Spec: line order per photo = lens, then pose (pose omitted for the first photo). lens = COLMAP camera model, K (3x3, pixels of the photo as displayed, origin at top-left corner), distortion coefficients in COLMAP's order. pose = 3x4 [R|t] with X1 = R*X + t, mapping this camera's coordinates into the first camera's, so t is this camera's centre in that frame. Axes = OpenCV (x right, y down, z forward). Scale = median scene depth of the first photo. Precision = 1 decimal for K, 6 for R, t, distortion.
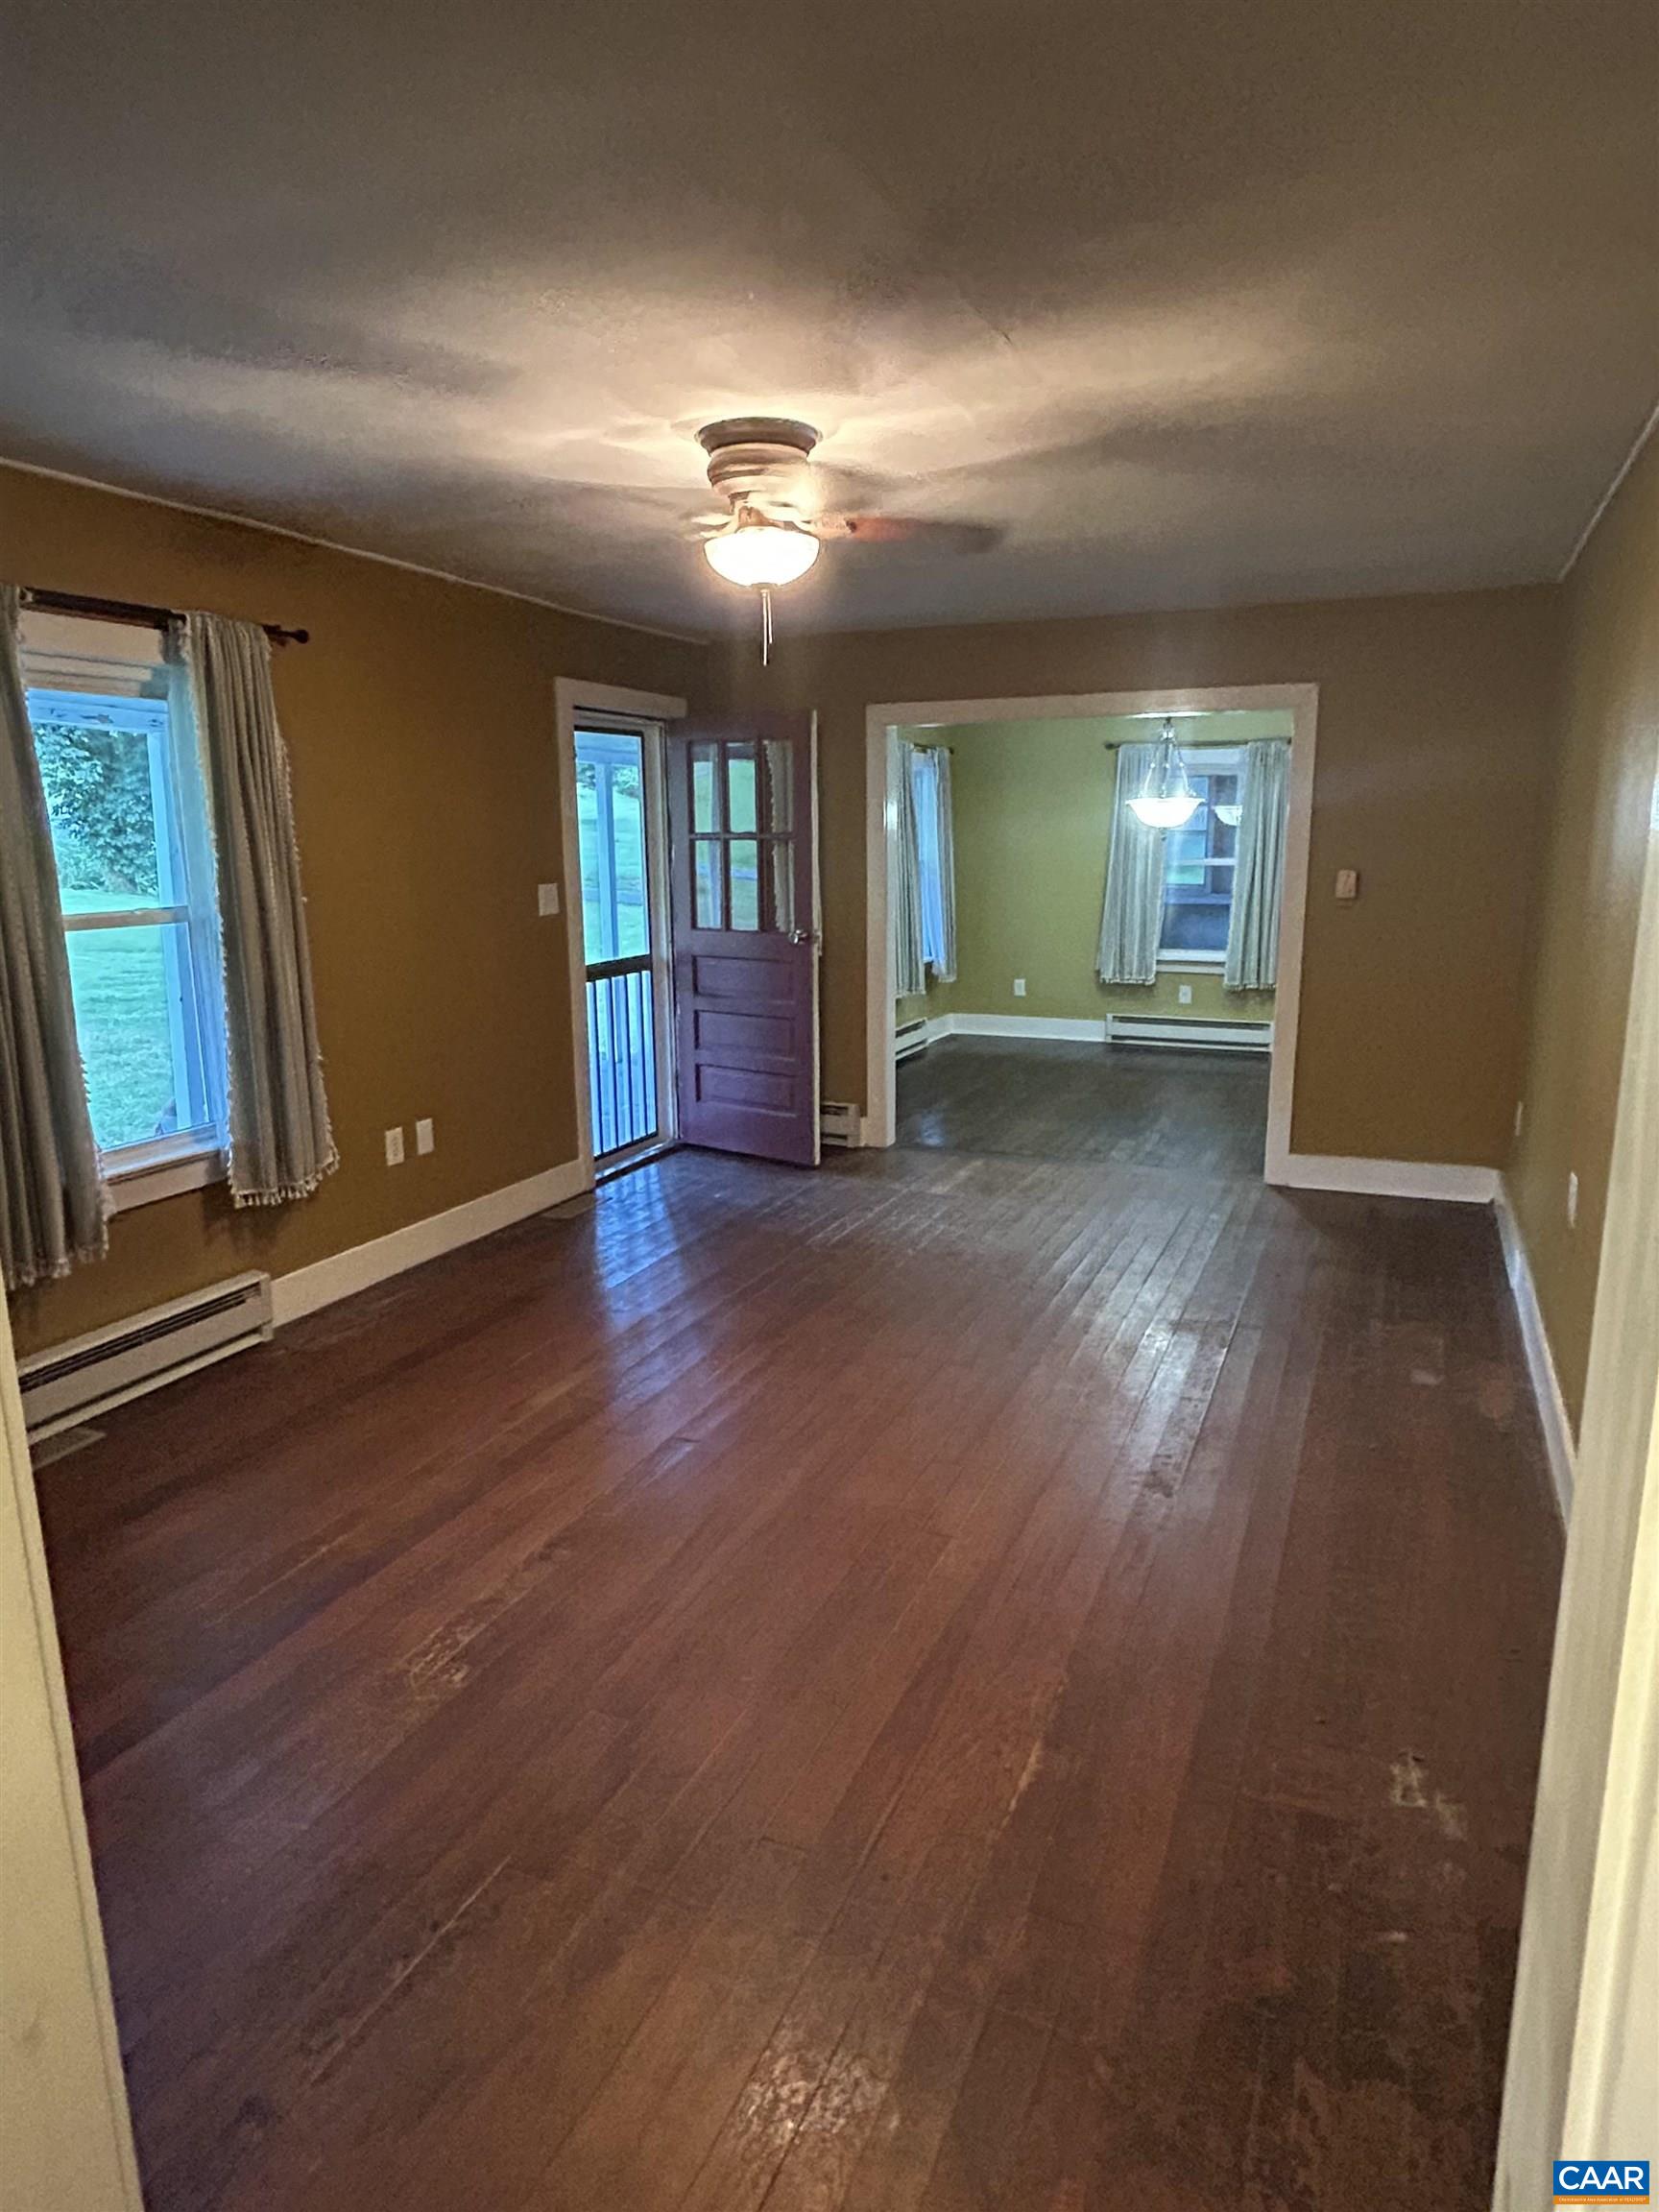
lens RADIAL K [[1304.9, 0, 821.0], [0, 1304.9, 1099.2], [0, 0, 1]] dist [-0.006824, 0.005233]
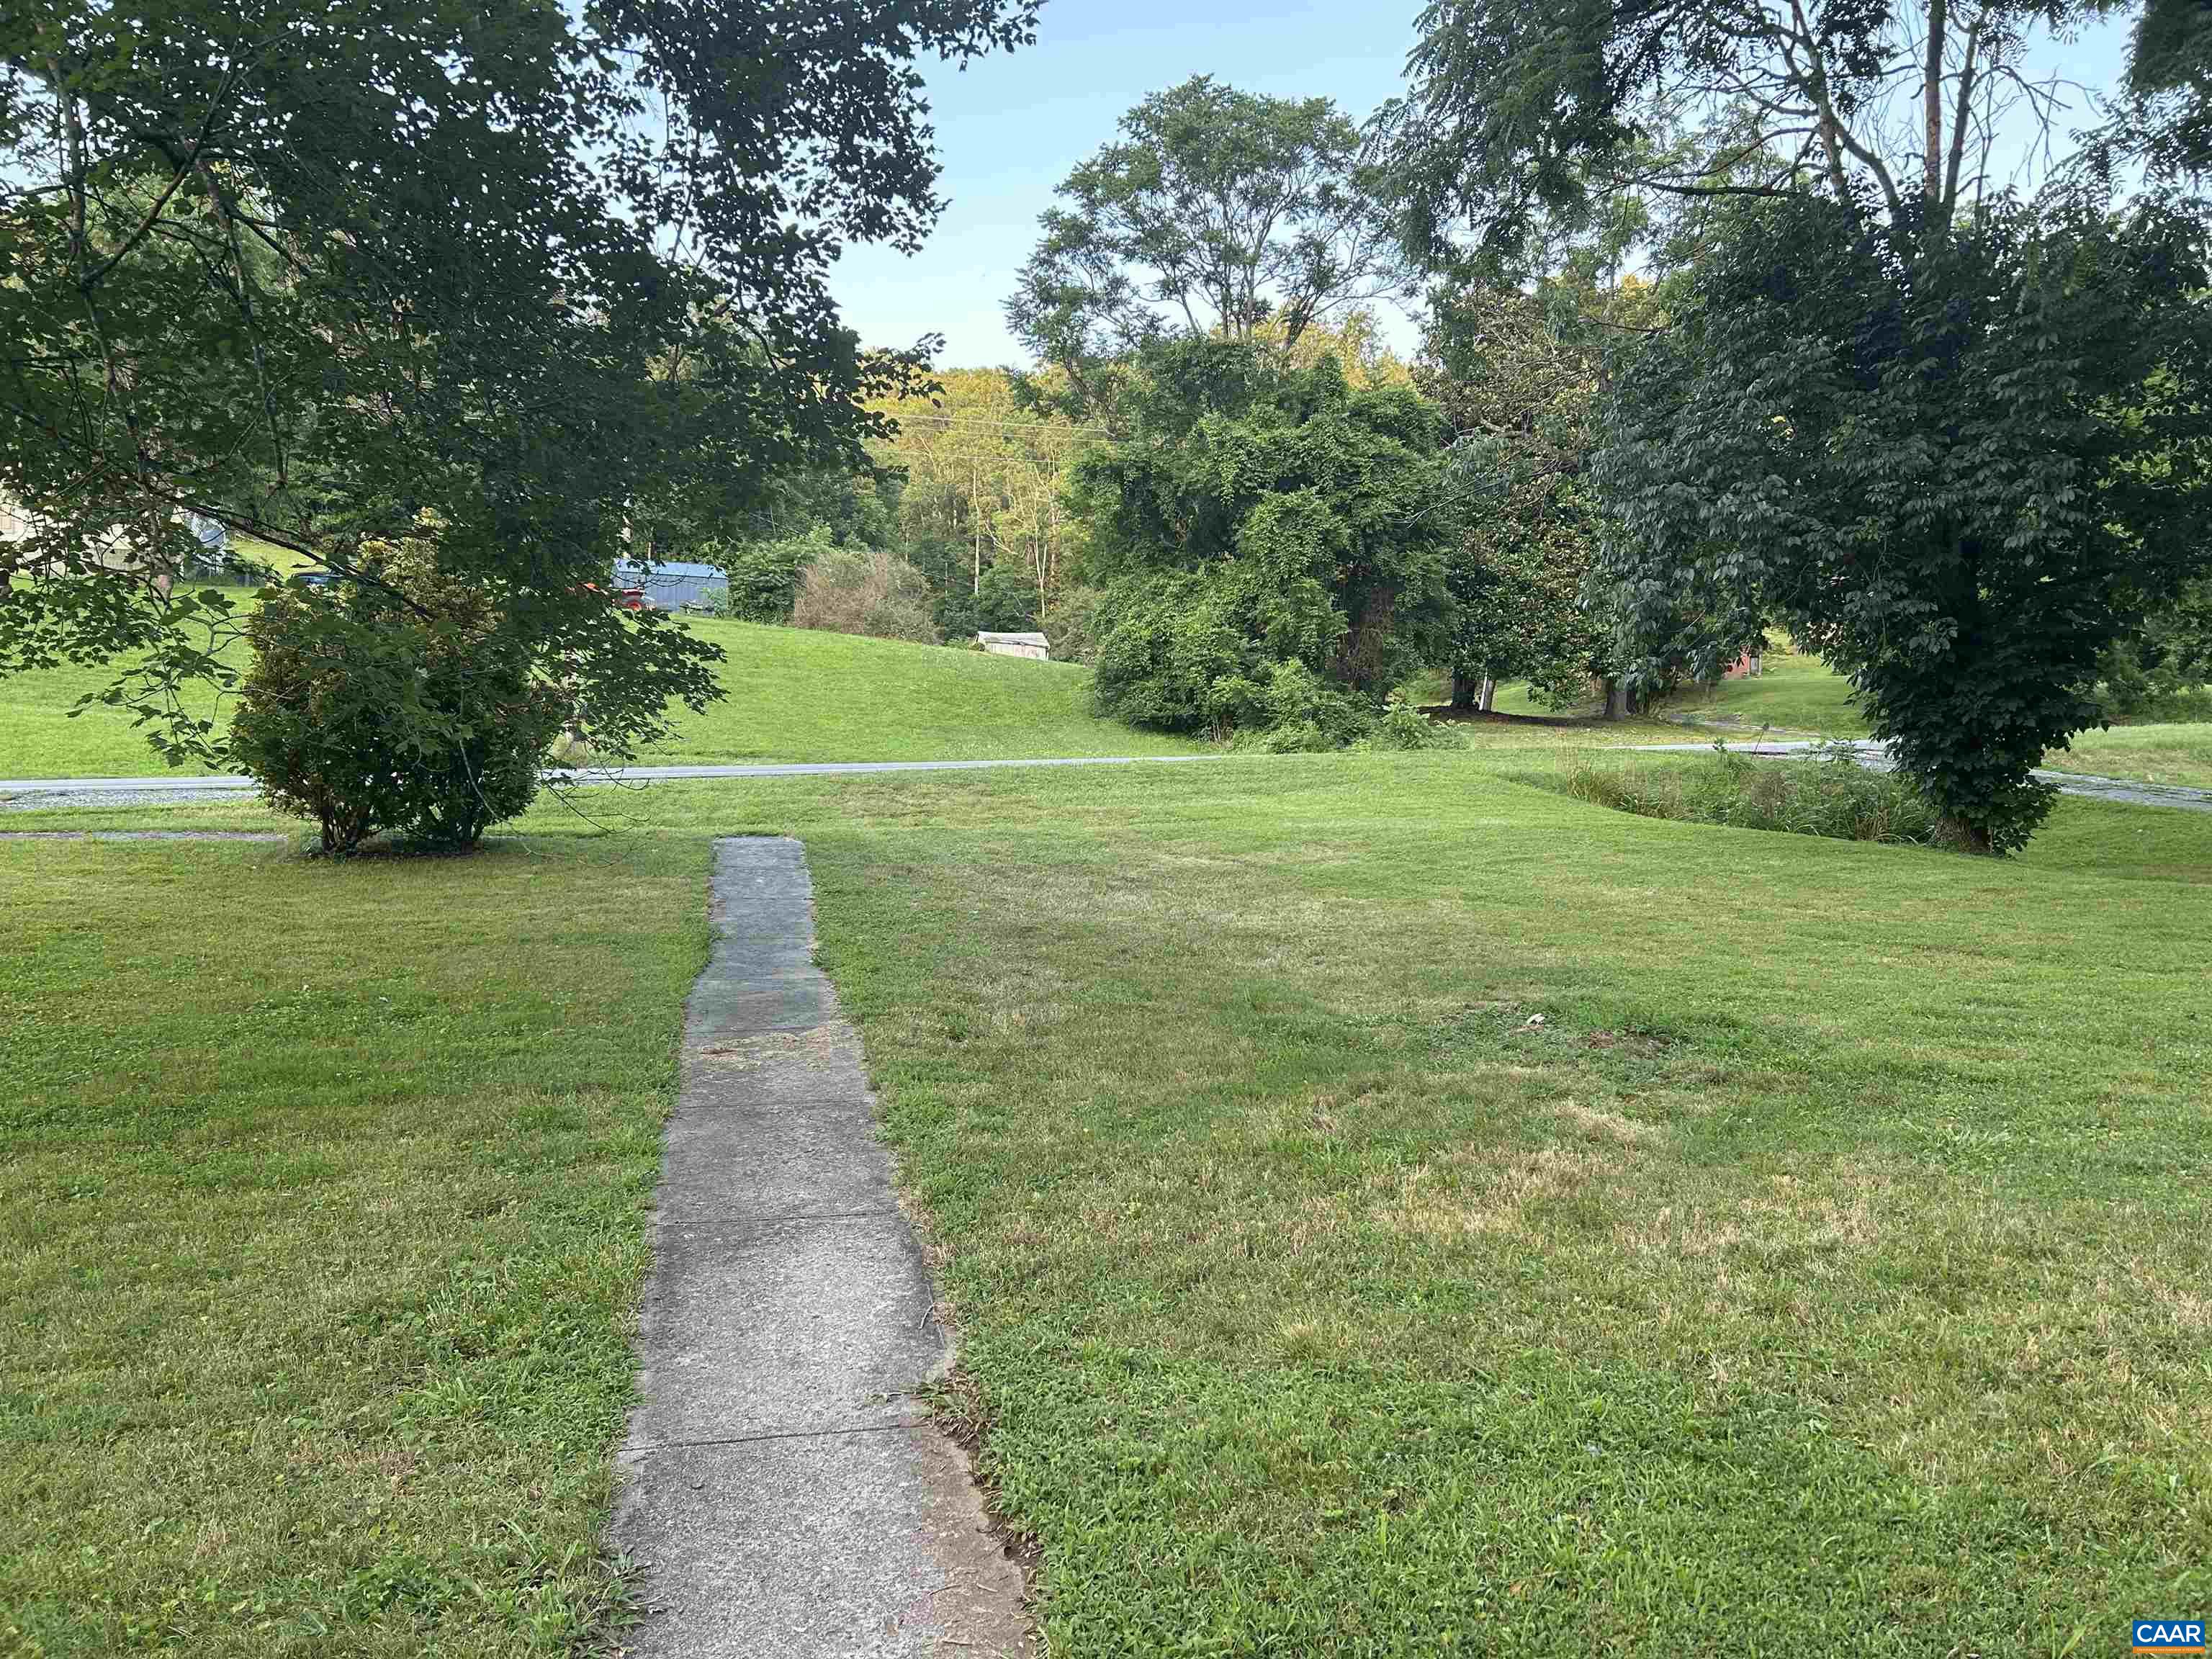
lens RADIAL K [[1651.2, 0, 1095.1], [0, 1651.2, 850.7], [0, 0, 1]] dist [0.042514, -0.051012]
pose [[0.576949, 0.039259, -0.815836, -0.358837], [-0.180070, 0.980382, -0.080166, -0.070650], [0.796684, 0.193159, 0.572700, 0.628696]]
